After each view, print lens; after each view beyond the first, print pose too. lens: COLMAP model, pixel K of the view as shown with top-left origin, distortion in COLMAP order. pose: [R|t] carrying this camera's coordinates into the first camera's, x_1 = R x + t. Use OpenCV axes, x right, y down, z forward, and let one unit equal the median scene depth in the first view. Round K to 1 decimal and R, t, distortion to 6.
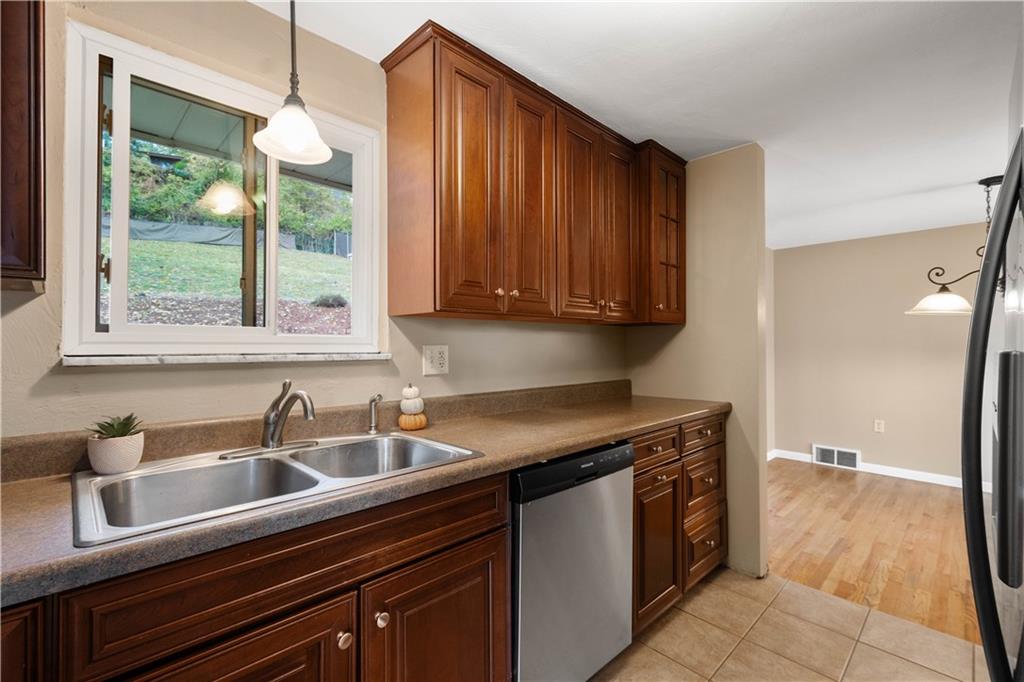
lens RADIAL K [[450.9, 0, 510.1], [0, 450.9, 342.2], [0, 0, 1]] dist [0.001898, 0.000414]
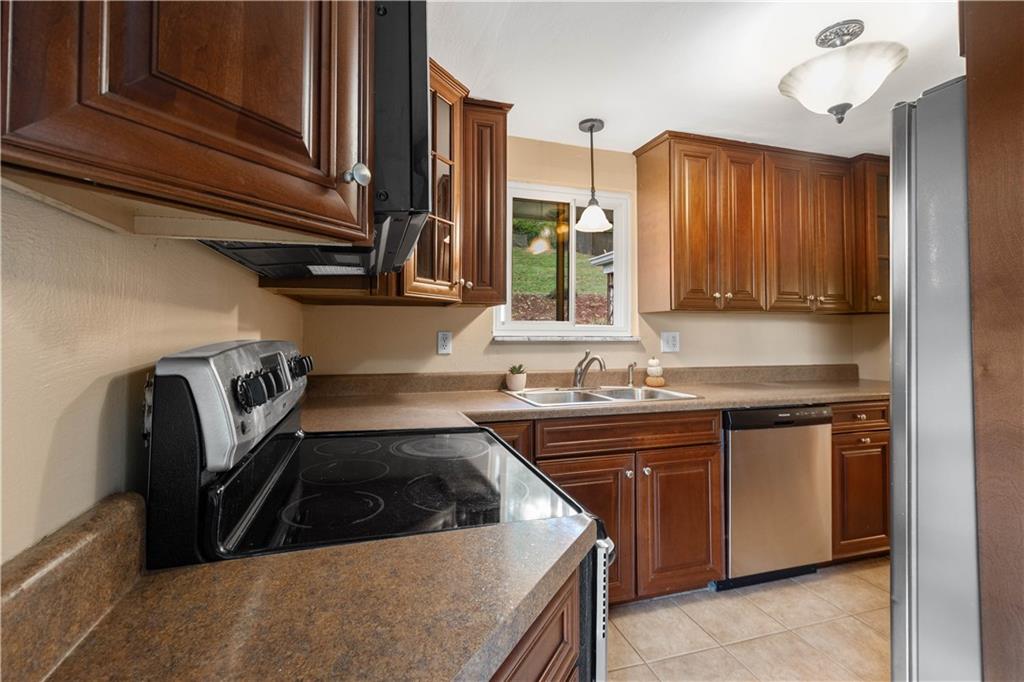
lens RADIAL K [[450.9, 0, 504.7], [0, 450.9, 323.7], [0, 0, 1]] dist [0.001898, 0.000414]
pose [[0.880737, -0.008175, -0.473535, 0.062542], [0.001347, 0.999890, -0.014756, 0.001392], [0.473604, 0.012359, 0.880651, -0.614325]]
